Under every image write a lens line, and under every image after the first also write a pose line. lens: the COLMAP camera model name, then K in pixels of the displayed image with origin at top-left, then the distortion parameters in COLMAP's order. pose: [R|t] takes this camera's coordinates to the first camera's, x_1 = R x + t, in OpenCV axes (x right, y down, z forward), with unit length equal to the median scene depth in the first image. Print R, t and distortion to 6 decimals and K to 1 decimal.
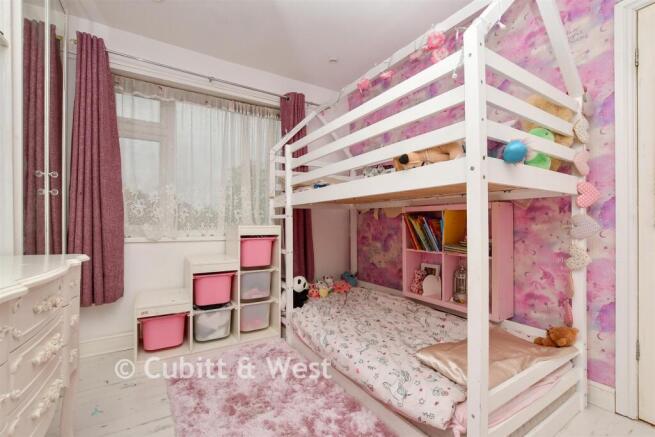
lens RADIAL K [[288.0, 0, 327.5], [0, 288.0, 218.5], [0, 0, 1]] dist [-0.017808, 0.001272]
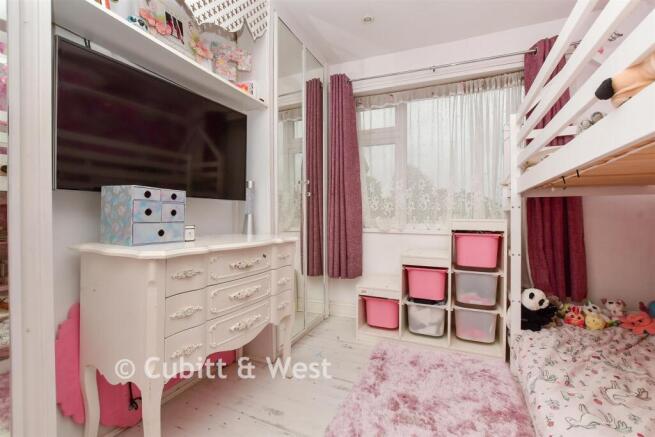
lens RADIAL K [[288.0, 0, 327.5], [0, 288.0, 218.5], [0, 0, 1]] dist [-0.017808, 0.001272]
pose [[0.573669, 0.006500, -0.819061, 0.206830], [0.004648, 0.999927, 0.011191, 0.010688], [0.819074, -0.010227, 0.573597, 0.160265]]
